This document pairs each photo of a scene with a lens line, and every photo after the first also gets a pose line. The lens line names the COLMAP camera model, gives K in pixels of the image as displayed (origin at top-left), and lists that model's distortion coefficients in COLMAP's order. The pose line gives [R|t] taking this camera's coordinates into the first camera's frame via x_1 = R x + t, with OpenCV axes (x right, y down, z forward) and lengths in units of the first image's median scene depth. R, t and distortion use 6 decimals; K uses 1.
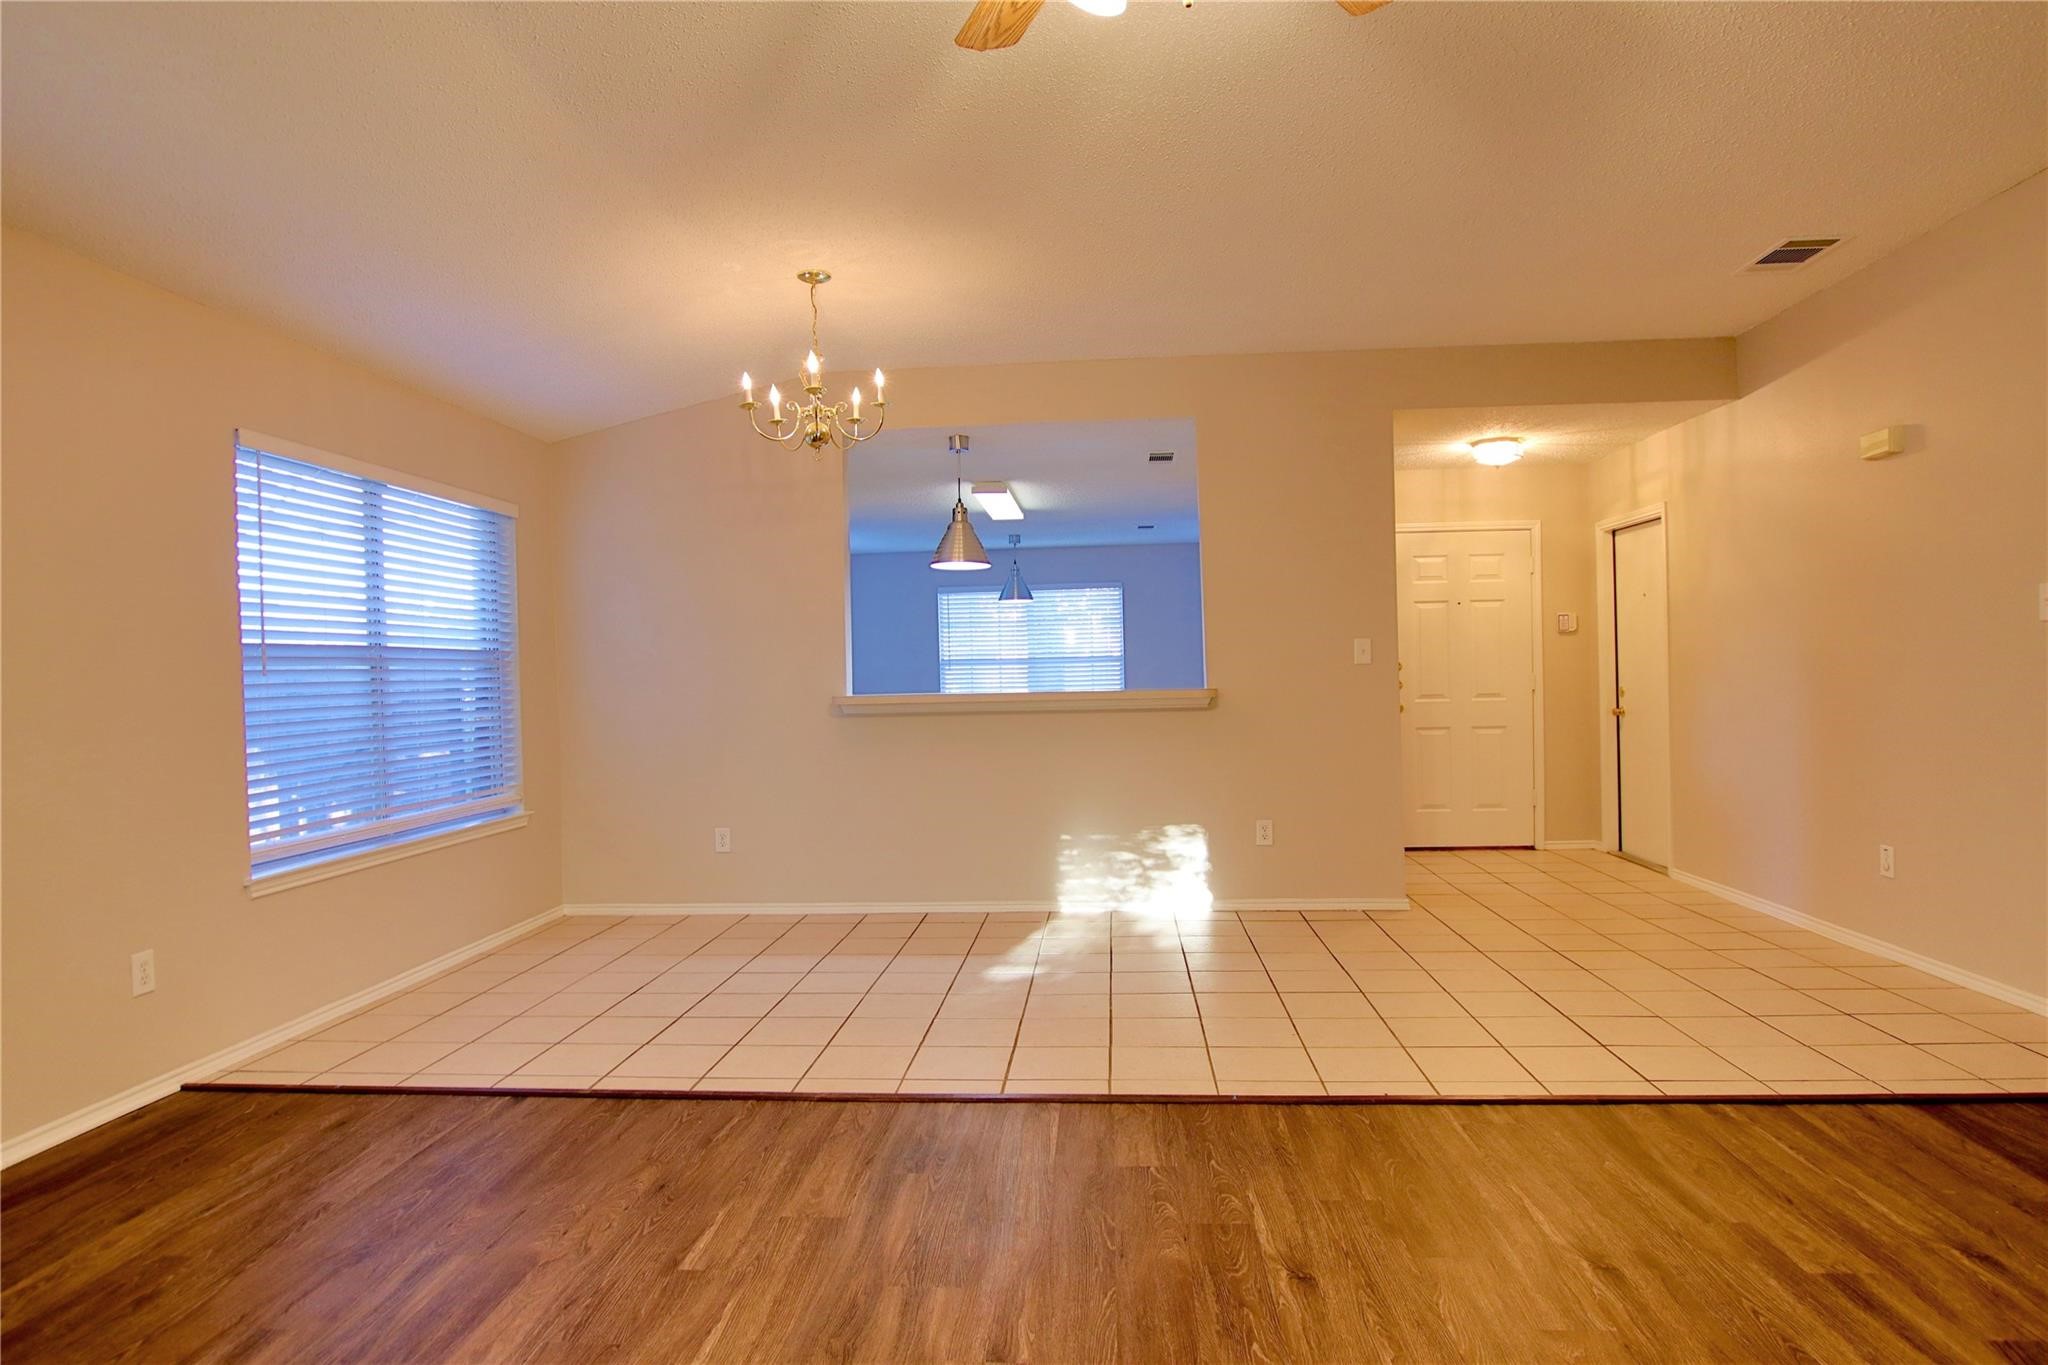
lens RADIAL K [[1166.1, 0, 1014.9], [0, 1166.1, 686.7], [0, 0, 1]] dist [-0.026816, 0.003221]
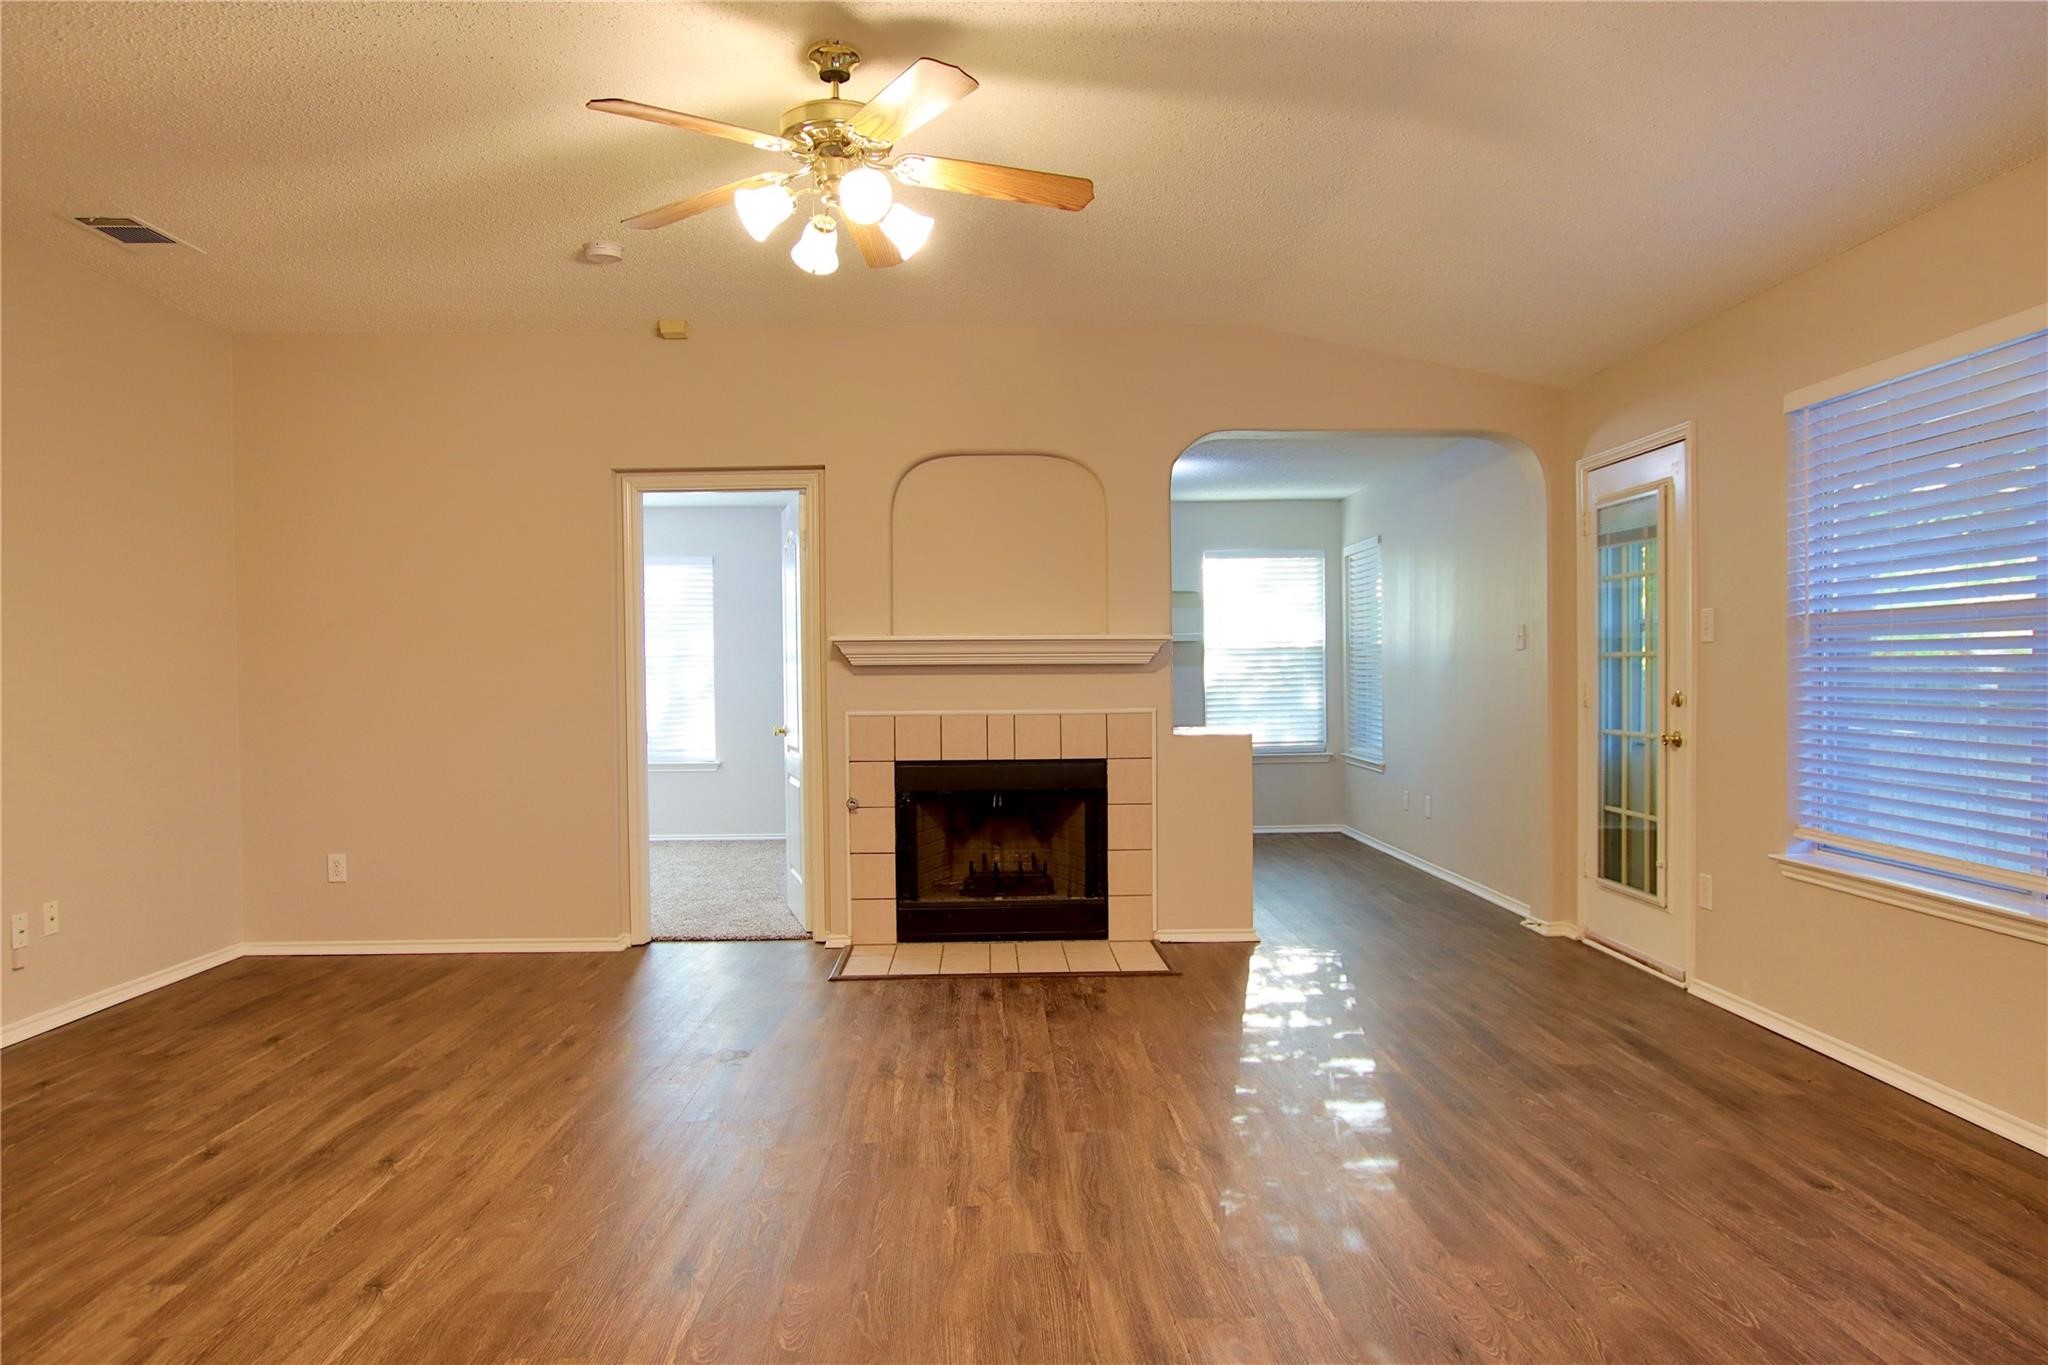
lens RADIAL K [[1277.5, 0, 1025.4], [0, 1277.5, 679.9], [0, 0, 1]] dist [-0.023979, 0.009817]
pose [[-0.993440, 0.033962, -0.109197, 0.027472], [0.032079, 0.999306, 0.018949, -0.013289], [0.109765, 0.015321, -0.993839, 1.113989]]
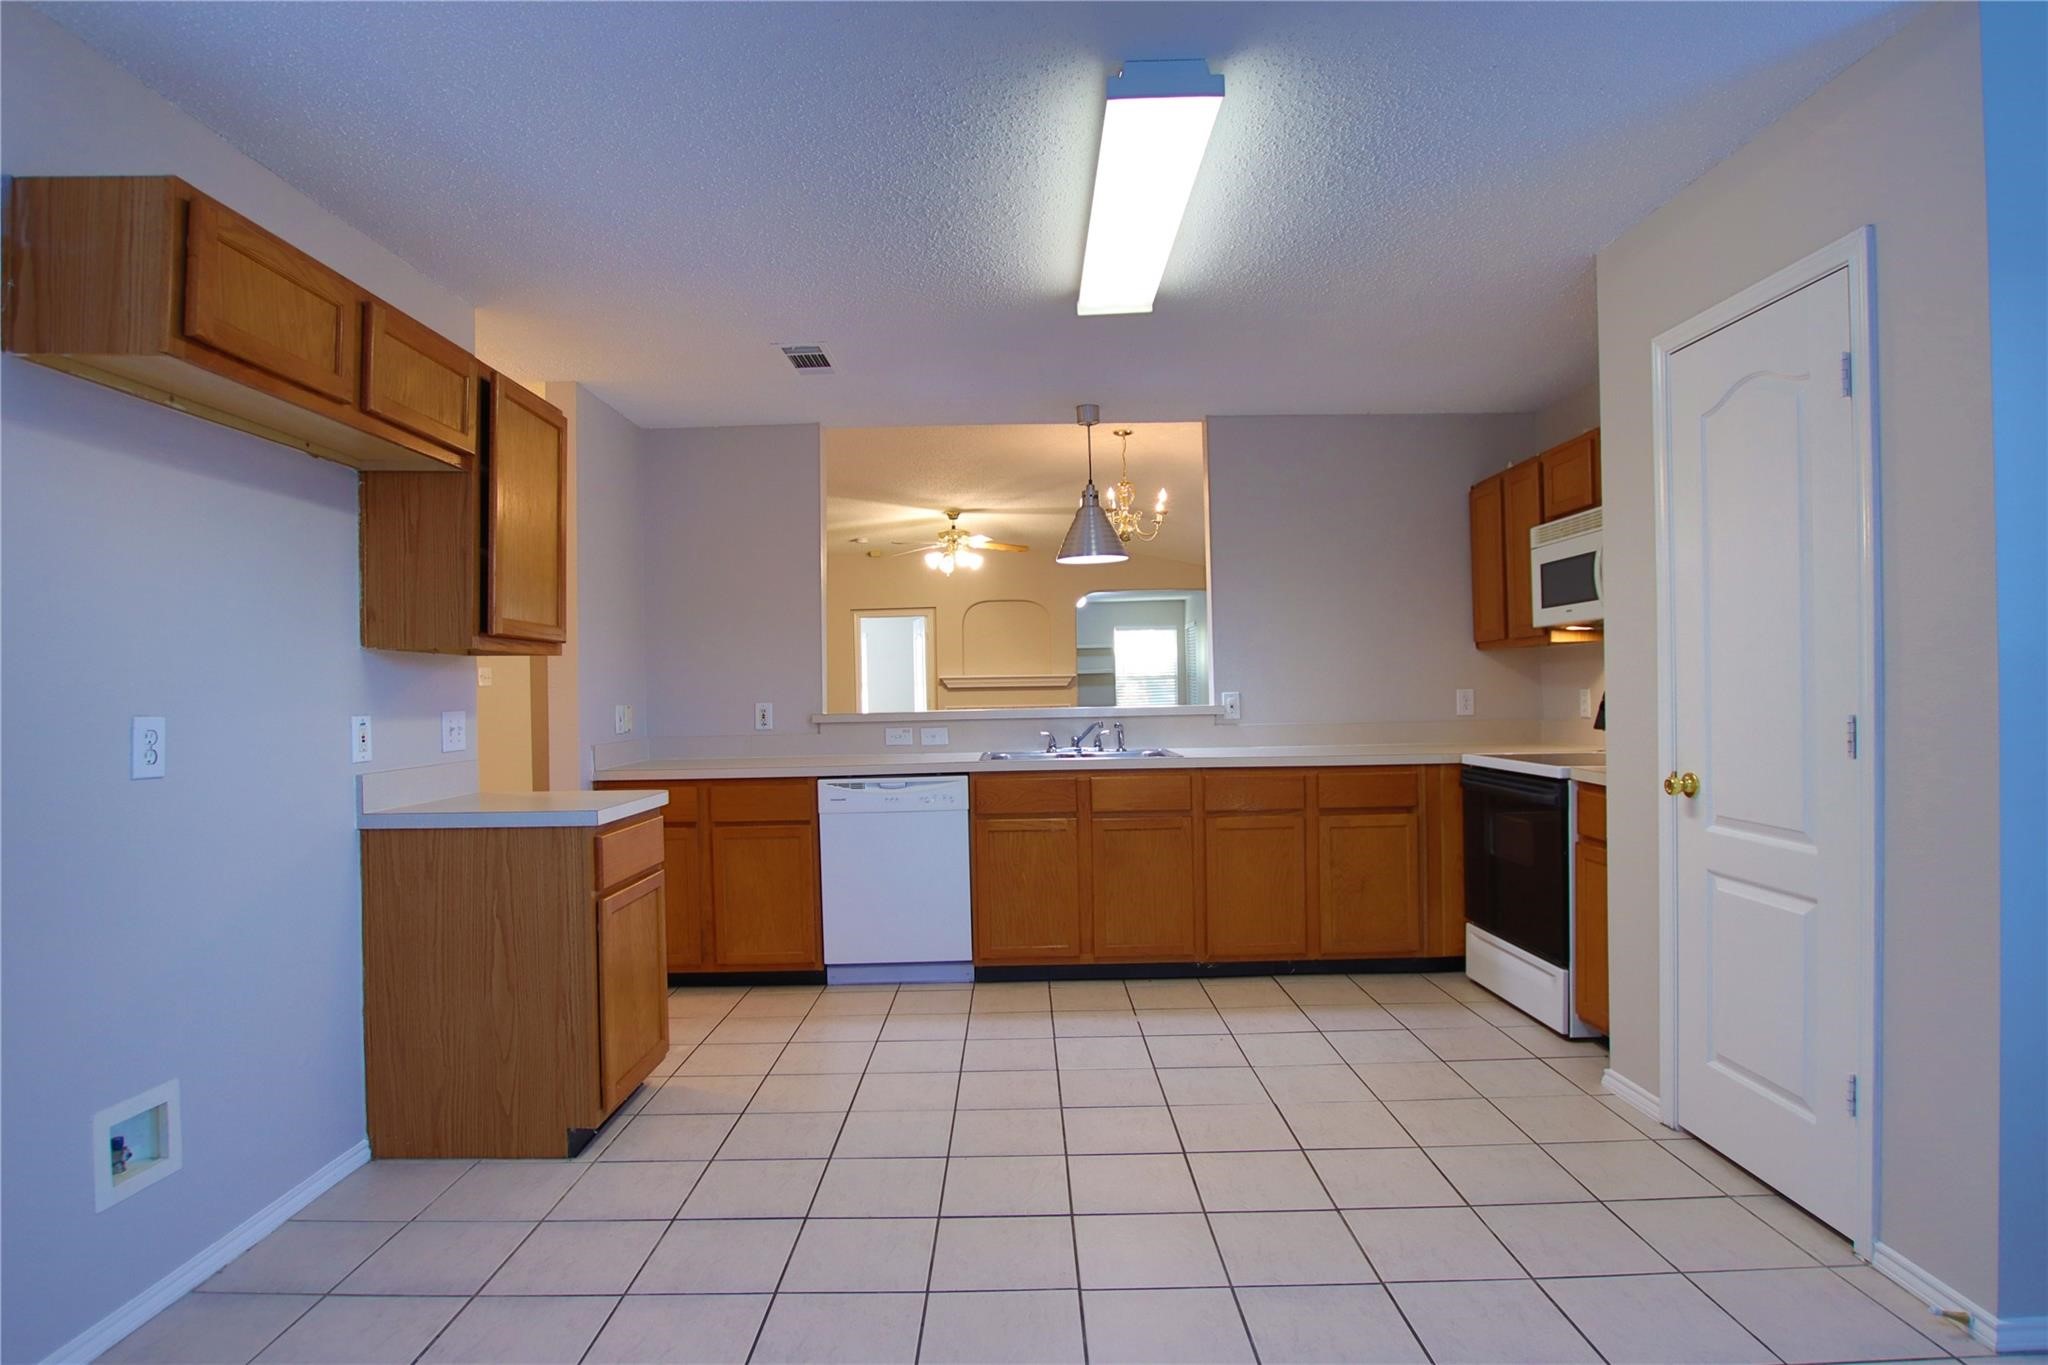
lens RADIAL K [[1046.6, 0, 1023.8], [0, 1046.6, 688.1], [0, 0, 1]] dist [-0.027152, 0.003225]
pose [[-0.995128, 0.041668, -0.089354, 0.104105], [0.040770, 0.999098, 0.011849, -0.031065], [0.089768, 0.008148, -0.995929, 2.434115]]
